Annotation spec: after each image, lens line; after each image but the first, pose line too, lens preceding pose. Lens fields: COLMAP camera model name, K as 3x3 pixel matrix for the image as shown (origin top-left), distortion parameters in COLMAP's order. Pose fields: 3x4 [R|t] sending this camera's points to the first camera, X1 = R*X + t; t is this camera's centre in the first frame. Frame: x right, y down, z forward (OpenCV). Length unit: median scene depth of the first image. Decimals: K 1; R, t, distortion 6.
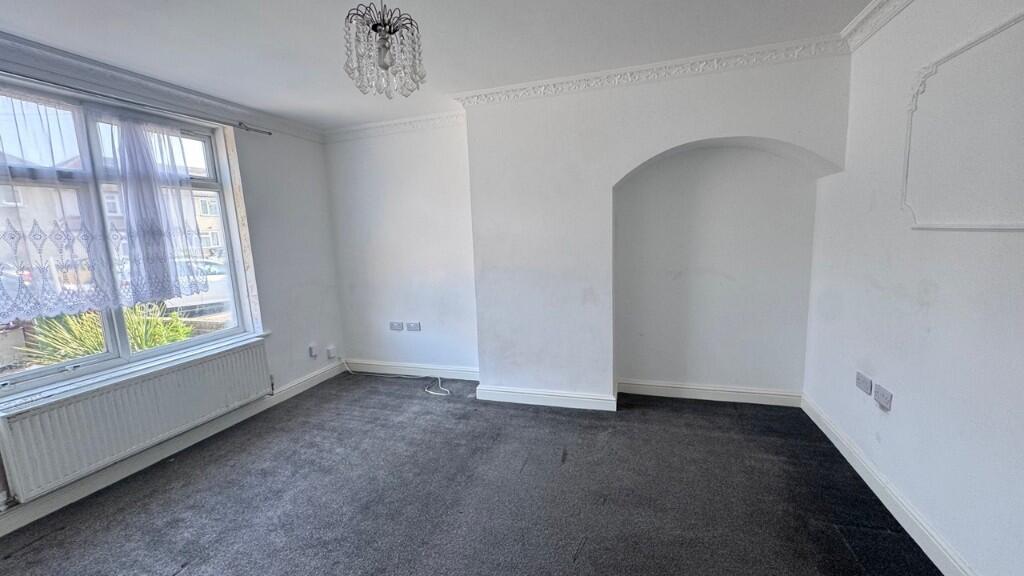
lens RADIAL K [[408.5, 0, 510.3], [0, 408.5, 288.4], [0, 0, 1]] dist [-0.002723, 0.000265]
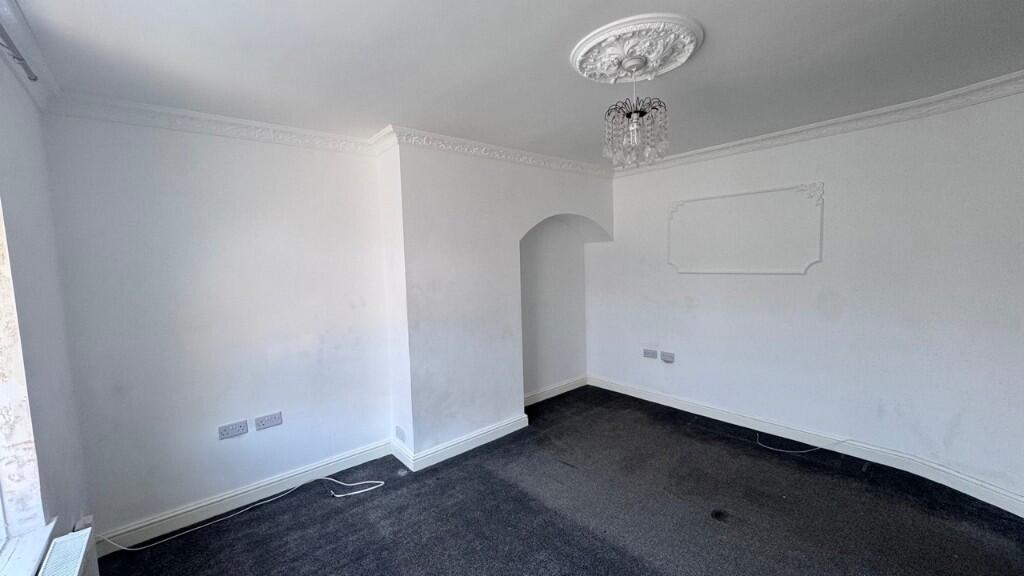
lens RADIAL K [[408.5, 0, 510.3], [0, 408.5, 288.4], [0, 0, 1]] dist [-0.002723, 0.000265]
pose [[0.518171, -0.037798, 0.854441, -0.772340], [0.129194, 0.991019, -0.034509, -0.063089], [-0.845463, 0.128270, 0.518401, 0.370550]]
